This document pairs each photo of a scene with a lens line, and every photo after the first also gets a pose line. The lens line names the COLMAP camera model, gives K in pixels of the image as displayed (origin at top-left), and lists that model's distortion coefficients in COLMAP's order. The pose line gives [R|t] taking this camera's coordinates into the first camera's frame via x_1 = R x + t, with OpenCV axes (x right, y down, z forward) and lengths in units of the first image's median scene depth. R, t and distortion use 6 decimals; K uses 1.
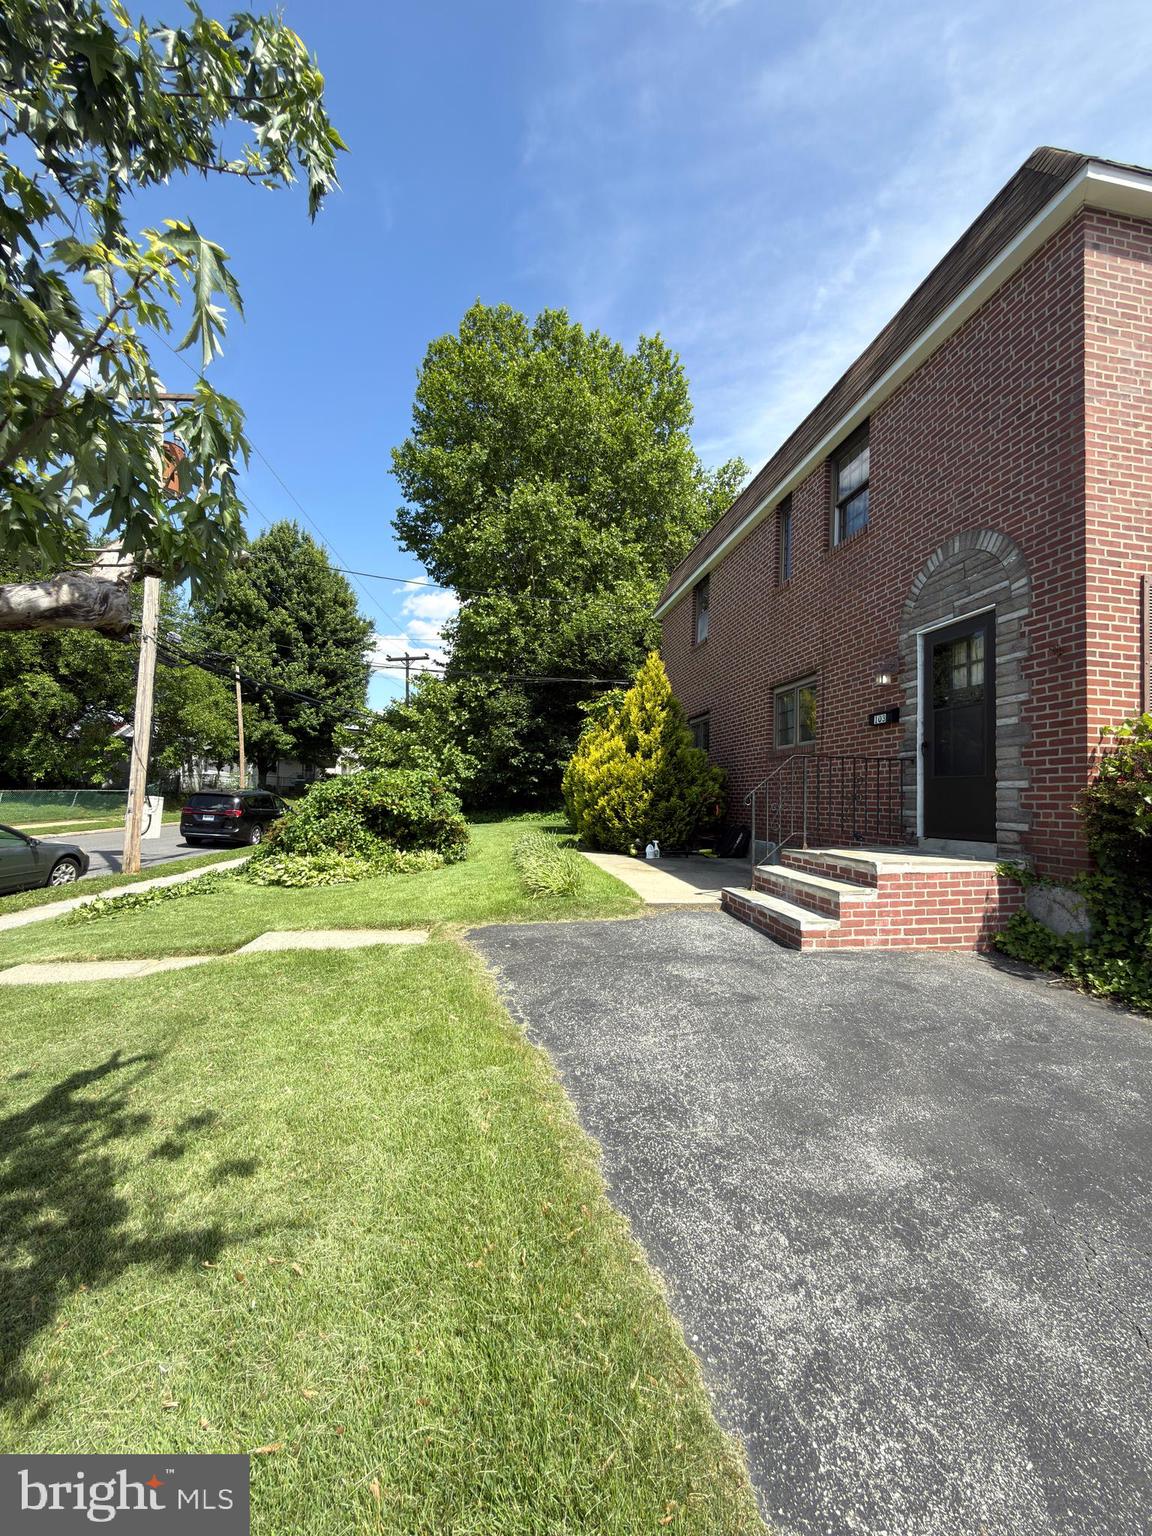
lens RADIAL K [[613.8, 0, 585.8], [0, 613.8, 768.1], [0, 0, 1]] dist [-0.001586, 0.000088]
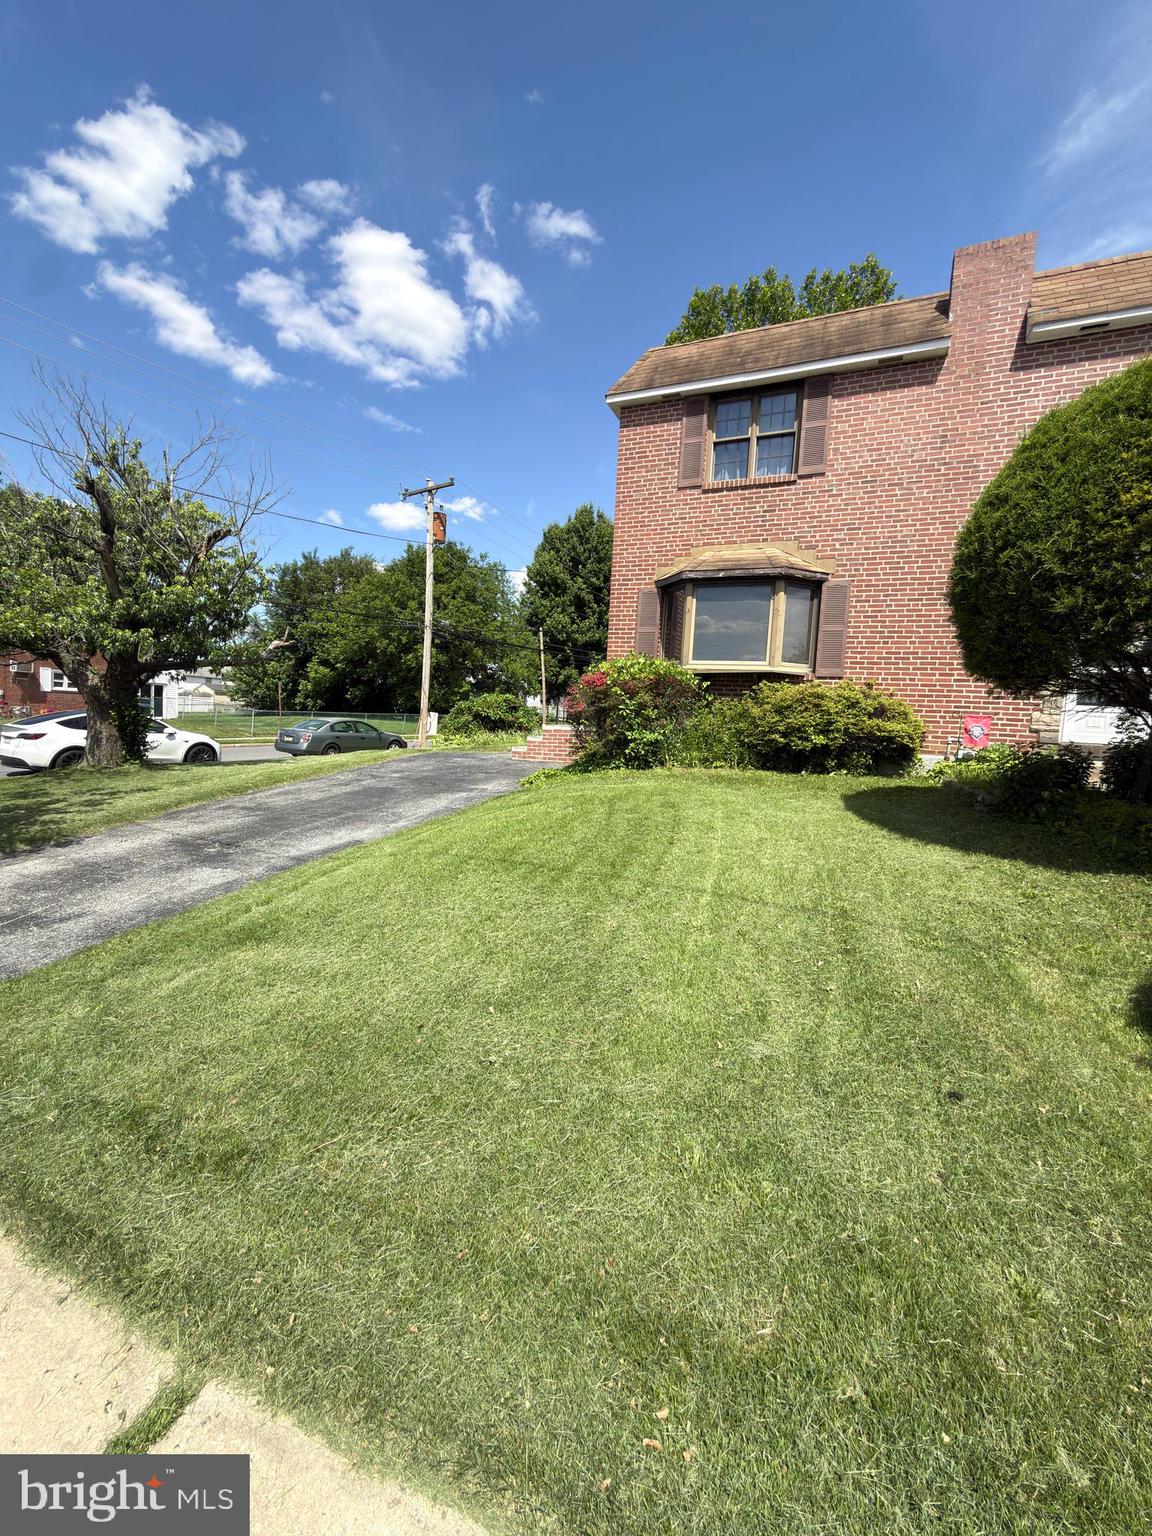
lens RADIAL K [[613.8, 0, 571.7], [0, 613.8, 767.4], [0, 0, 1]] dist [-0.001586, 0.000088]
pose [[0.834032, 0.056585, -0.548806, 1.500820], [-0.004624, 0.995409, 0.095605, 0.074449], [0.551696, -0.077200, 0.830465, -0.699698]]
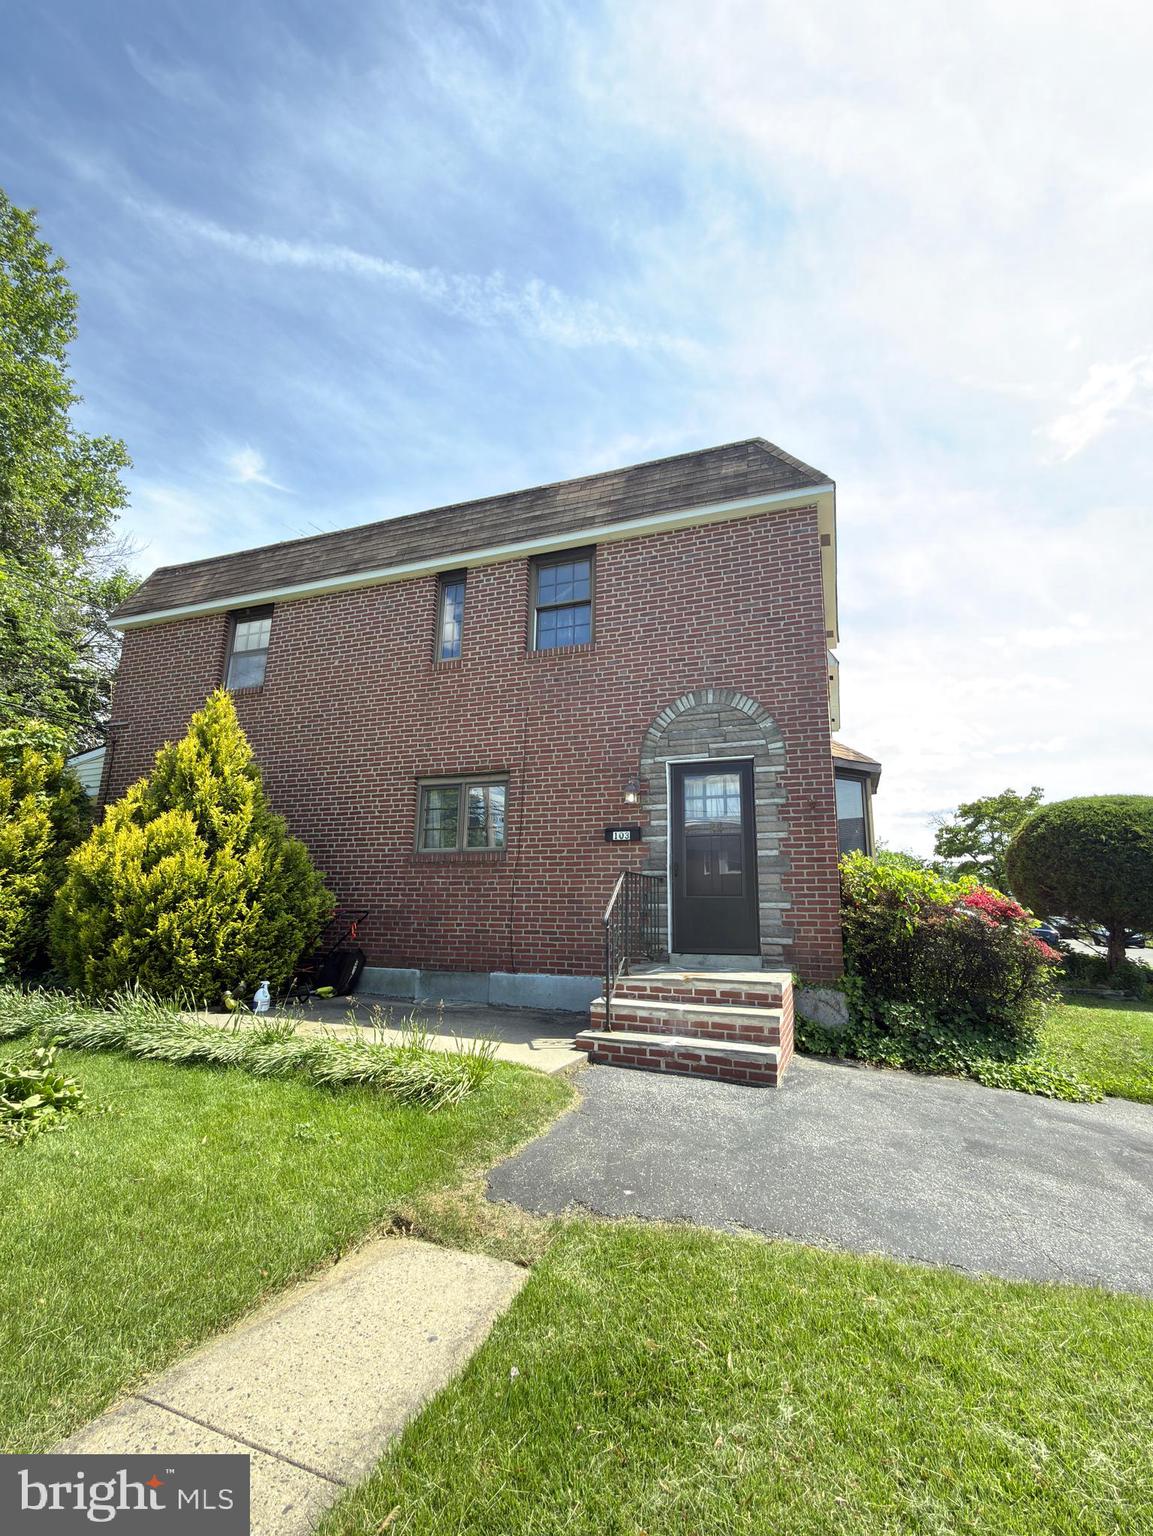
lens RADIAL K [[691.1, 0, 578.9], [0, 691.1, 770.4], [0, 0, 1]] dist [-0.002386, -0.000398]
pose [[0.499169, 0.162087, 0.851210, -0.624959], [-0.045844, 0.985913, -0.160853, 0.000472], [-0.865291, 0.041270, 0.499568, 0.560403]]
